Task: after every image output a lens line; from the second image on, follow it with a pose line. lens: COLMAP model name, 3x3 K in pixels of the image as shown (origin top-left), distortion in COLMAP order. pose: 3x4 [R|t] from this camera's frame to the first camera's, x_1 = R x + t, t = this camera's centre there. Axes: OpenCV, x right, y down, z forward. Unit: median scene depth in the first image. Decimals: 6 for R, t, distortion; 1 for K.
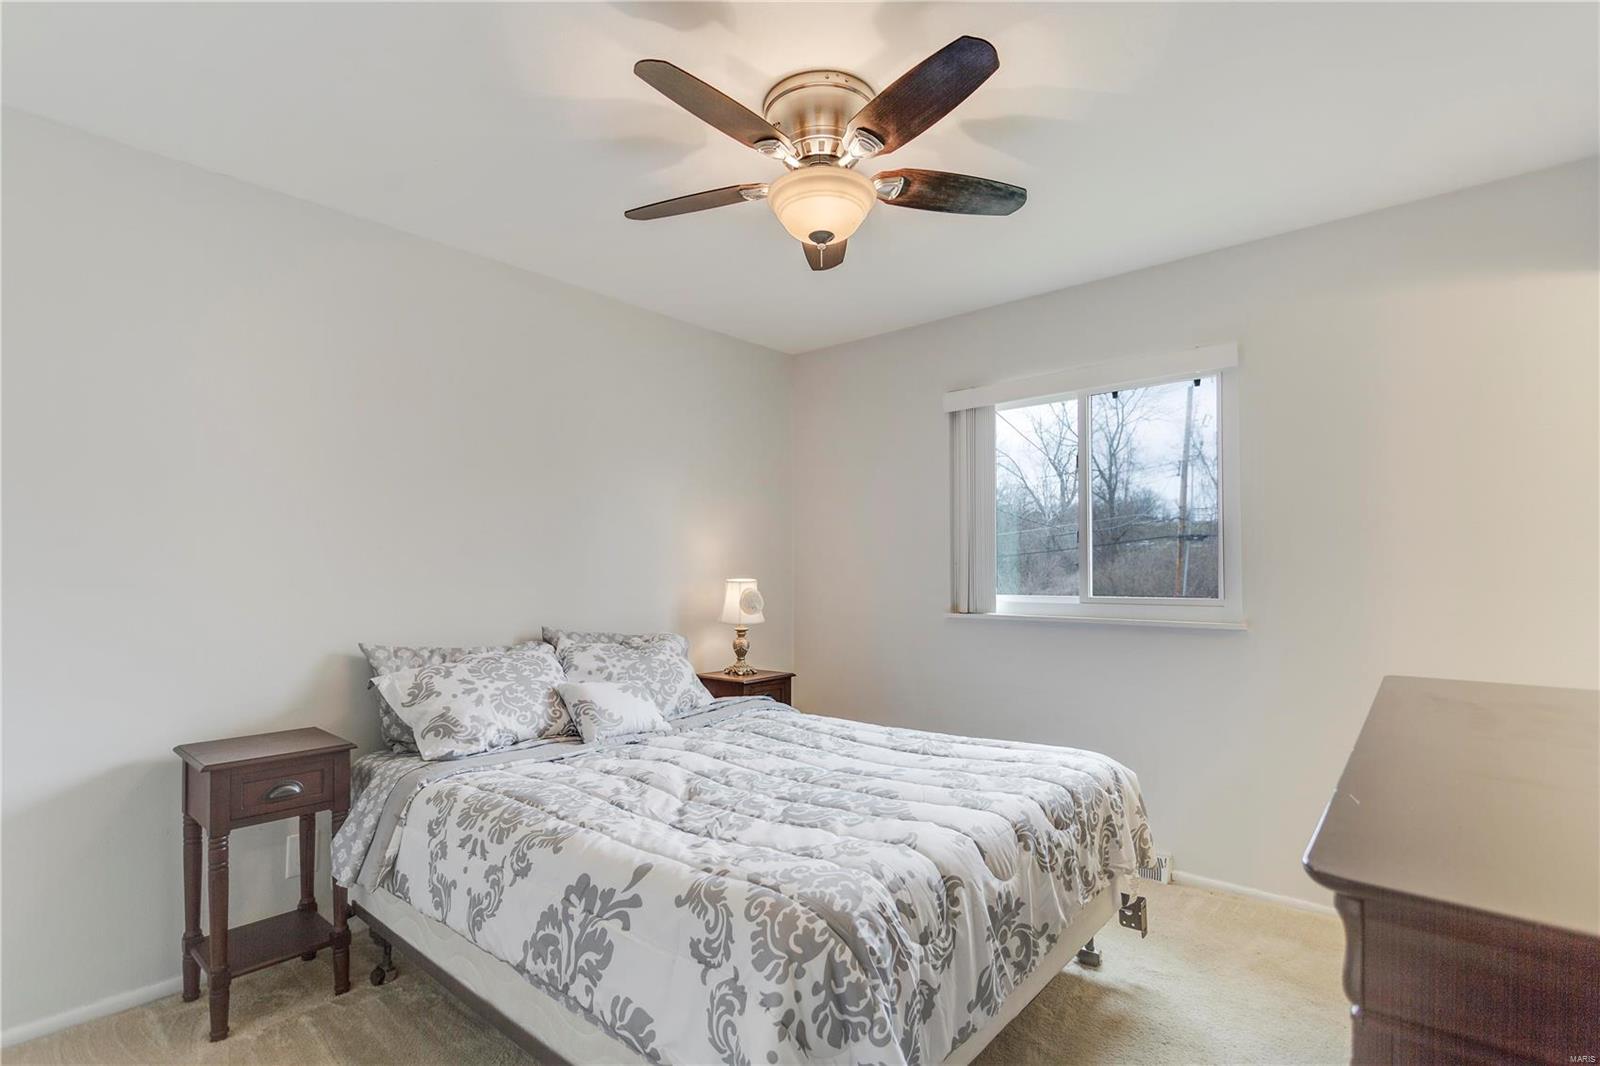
lens RADIAL K [[769.2, 0, 791.4], [0, 769.2, 537.3], [0, 0, 1]] dist [0.000405, 0.002778]
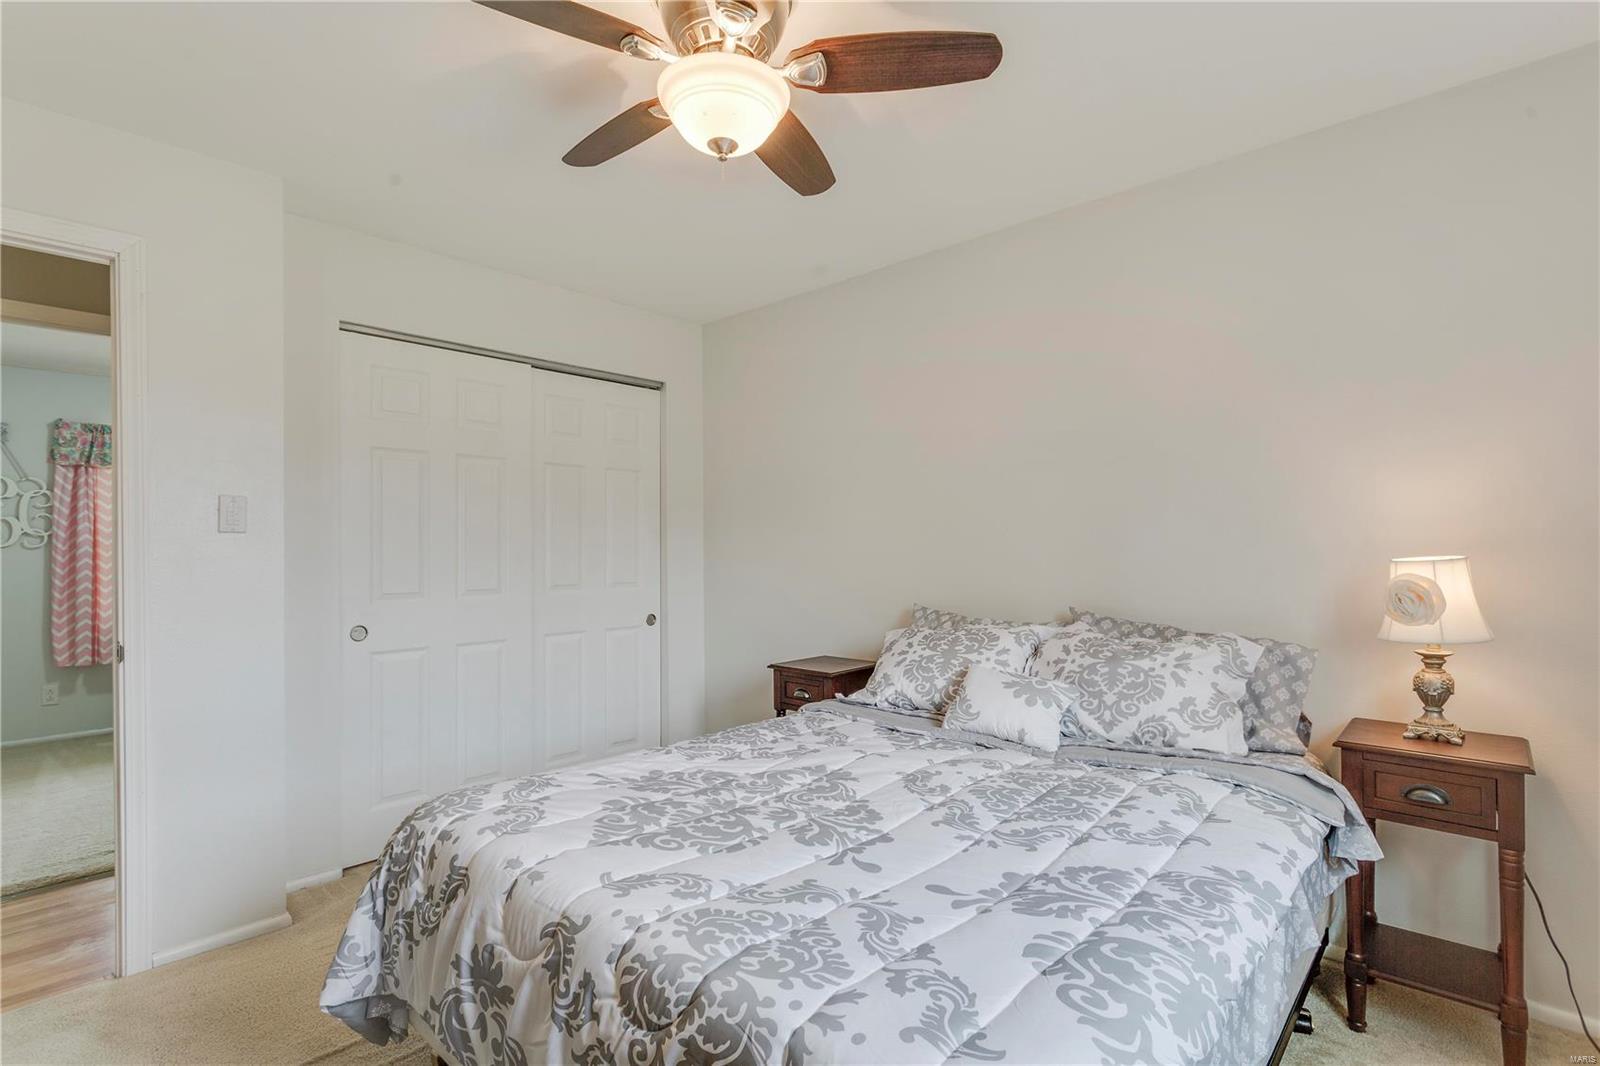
lens RADIAL K [[769.2, 0, 791.4], [0, 769.2, 537.3], [0, 0, 1]] dist [0.000405, 0.002778]
pose [[-0.032754, -0.003129, -0.999459, 0.649861], [0.055777, 0.998431, -0.004954, 0.027685], [0.997906, -0.055909, -0.032528, 0.821268]]
